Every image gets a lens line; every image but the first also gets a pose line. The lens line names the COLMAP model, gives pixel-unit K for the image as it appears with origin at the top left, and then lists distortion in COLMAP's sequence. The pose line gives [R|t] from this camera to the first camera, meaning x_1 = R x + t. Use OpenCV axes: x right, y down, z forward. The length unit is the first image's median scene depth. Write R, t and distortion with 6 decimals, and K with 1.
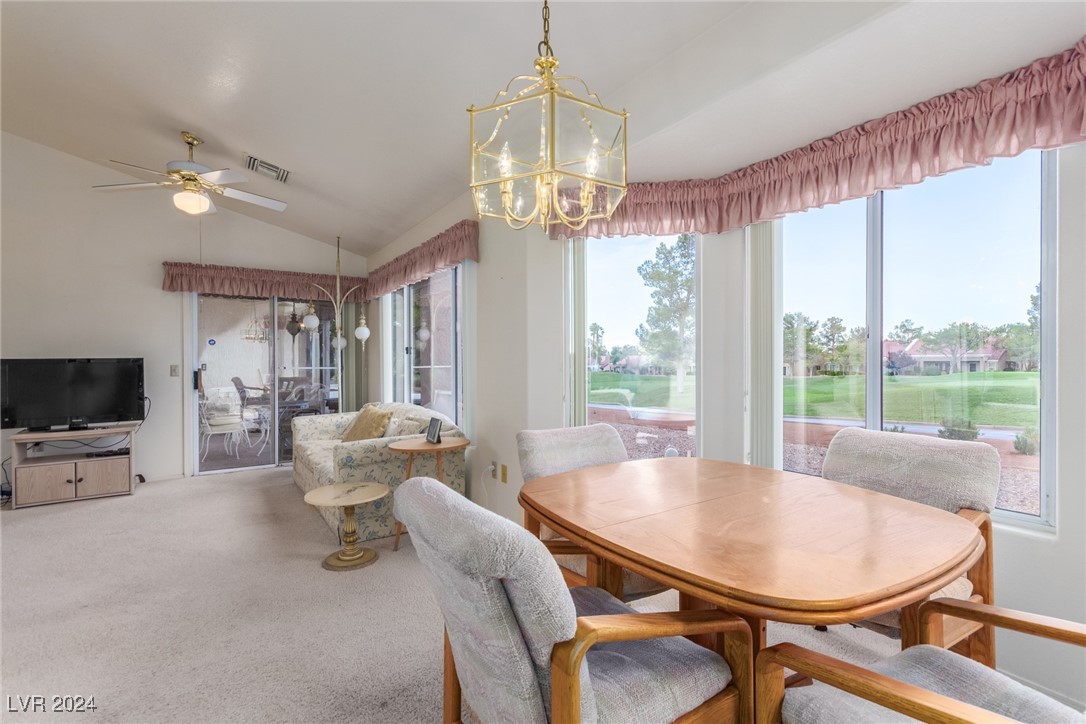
lens RADIAL K [[521.9, 0, 533.8], [0, 521.9, 361.5], [0, 0, 1]] dist [0.003243, 0.001091]
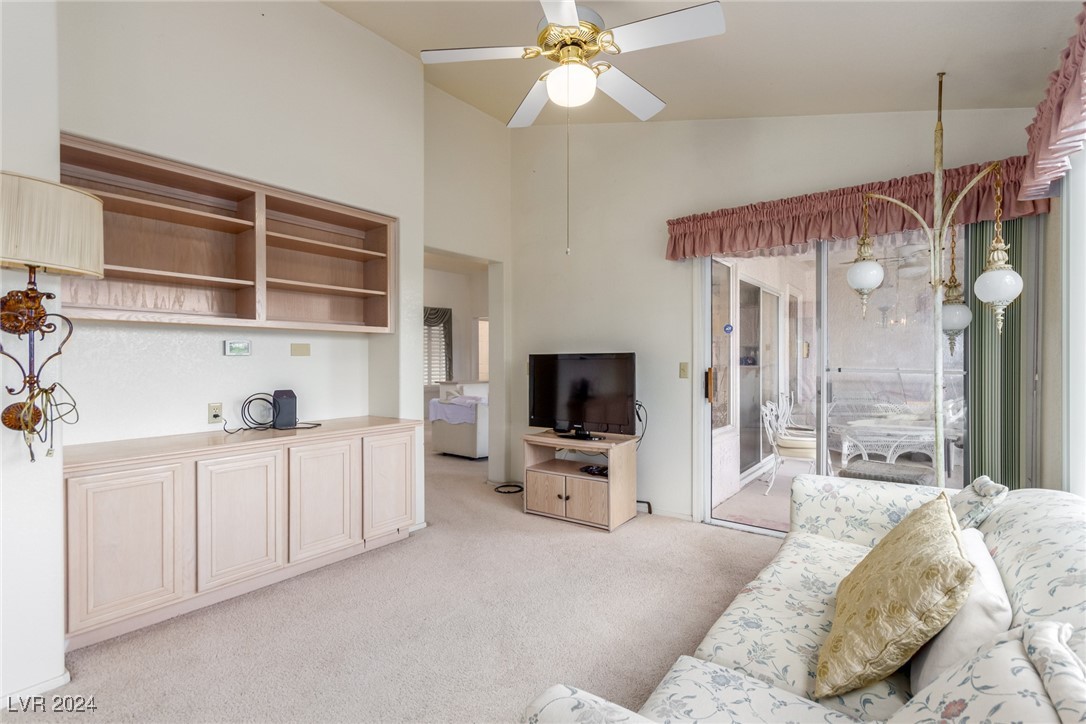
lens RADIAL K [[521.9, 0, 533.8], [0, 521.9, 361.5], [0, 0, 1]] dist [0.003243, 0.001091]
pose [[0.360838, 0.009745, -0.932578, -0.091027], [-0.004054, 0.999952, 0.008880, -0.000347], [0.932620, 0.000576, 0.360860, 0.559207]]
